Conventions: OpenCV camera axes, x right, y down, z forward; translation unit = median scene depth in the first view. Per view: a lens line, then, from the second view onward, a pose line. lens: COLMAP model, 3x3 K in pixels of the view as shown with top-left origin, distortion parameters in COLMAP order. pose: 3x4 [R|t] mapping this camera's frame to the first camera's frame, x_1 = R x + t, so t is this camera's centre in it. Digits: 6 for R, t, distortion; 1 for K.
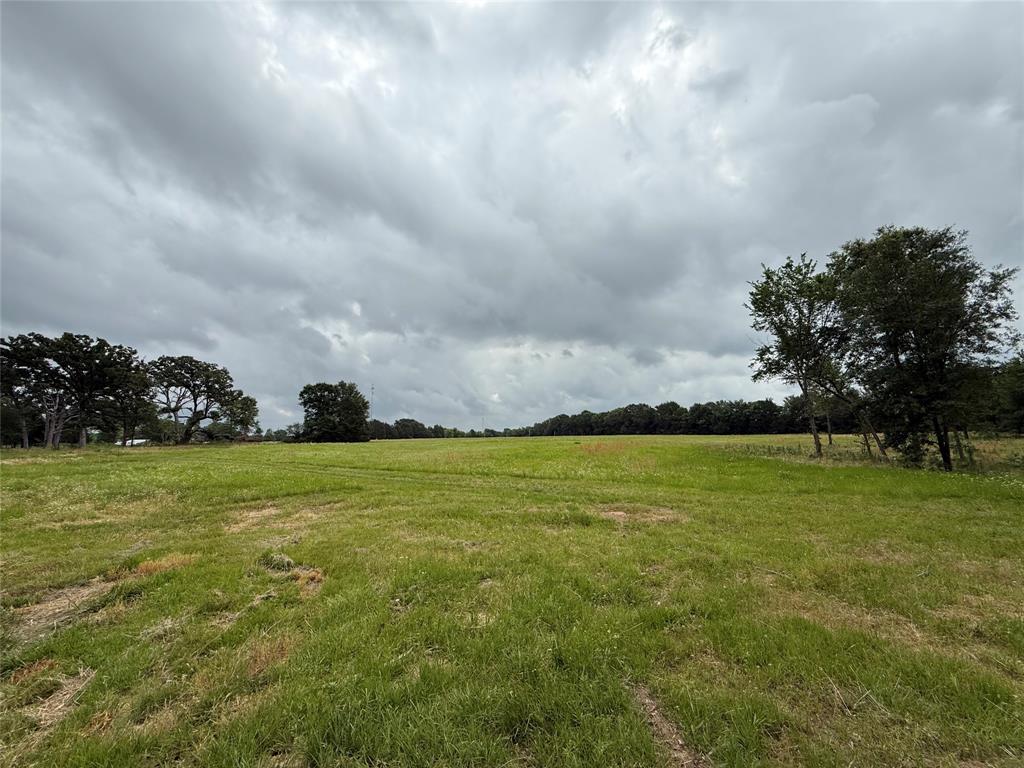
lens RADIAL K [[406.8, 0, 512.0], [0, 406.8, 384.0], [0, 0, 1]] dist [0.000453, -0.000038]
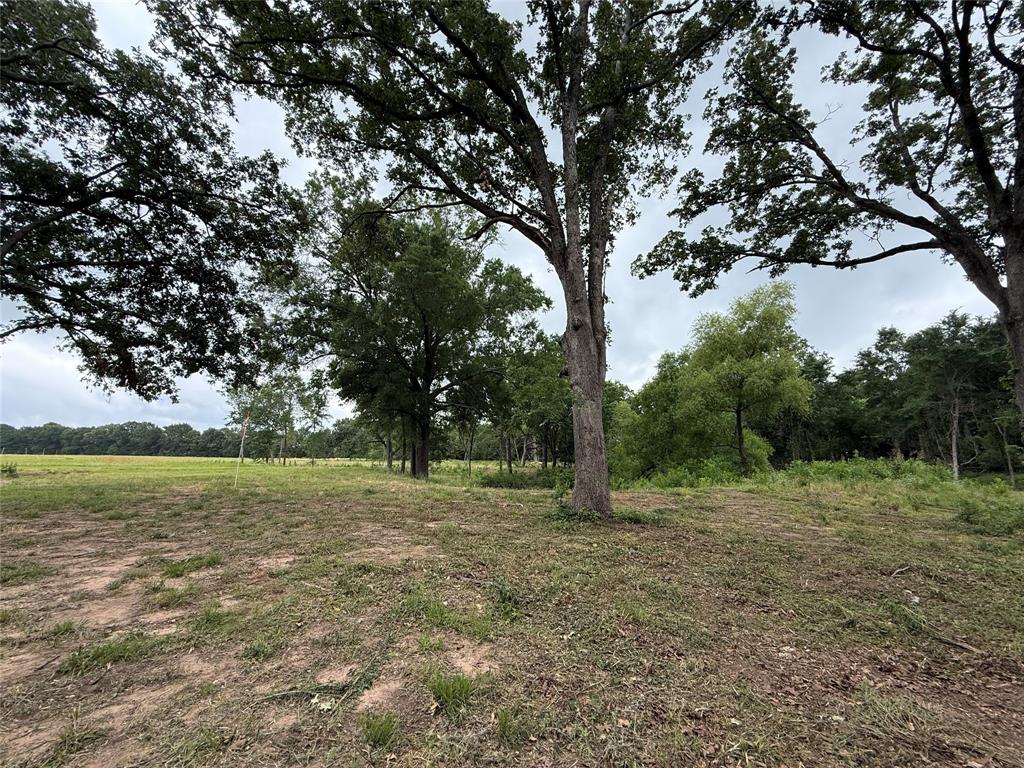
lens RADIAL K [[406.8, 0, 512.0], [0, 406.8, 384.0], [0, 0, 1]] dist [0.000453, -0.000038]
pose [[0.504009, 0.178679, 0.845014, -0.113726], [-0.128204, 0.983006, -0.131391, -0.041931], [-0.854130, -0.042112, 0.518351, -0.353445]]
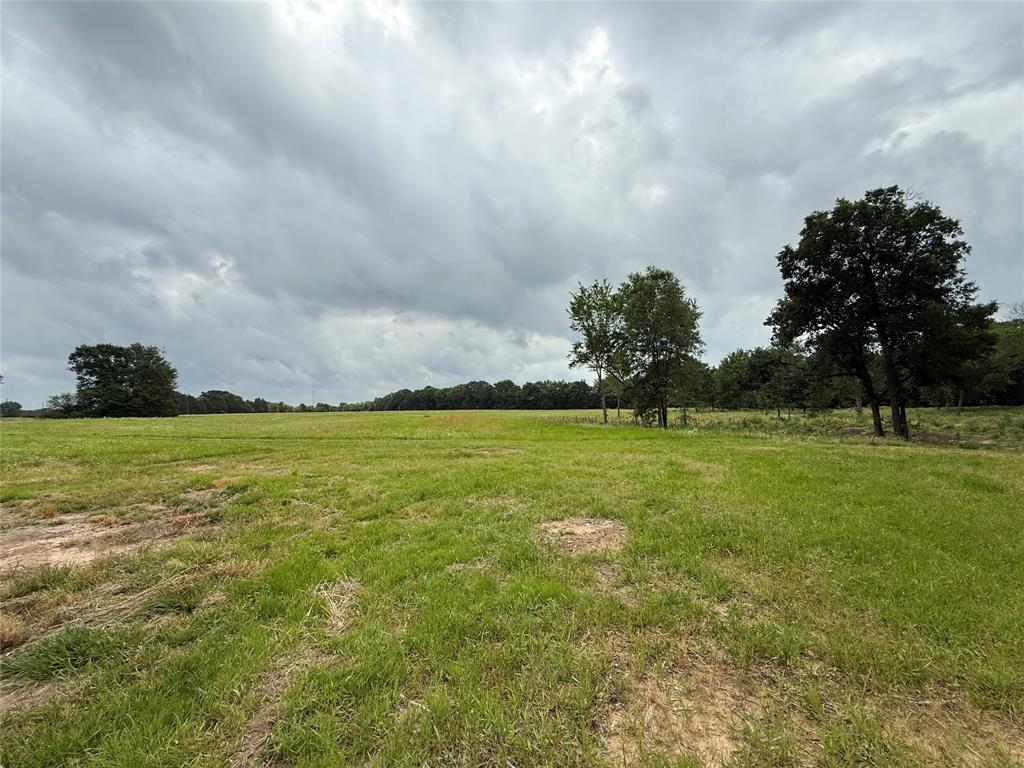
lens RADIAL K [[406.8, 0, 512.0], [0, 406.8, 384.0], [0, 0, 1]] dist [0.000453, -0.000038]
pose [[0.926001, 0.026386, 0.376598, -0.024257], [-0.049105, 0.997498, 0.050854, -0.004427], [-0.374314, -0.065583, 0.924980, -0.050358]]
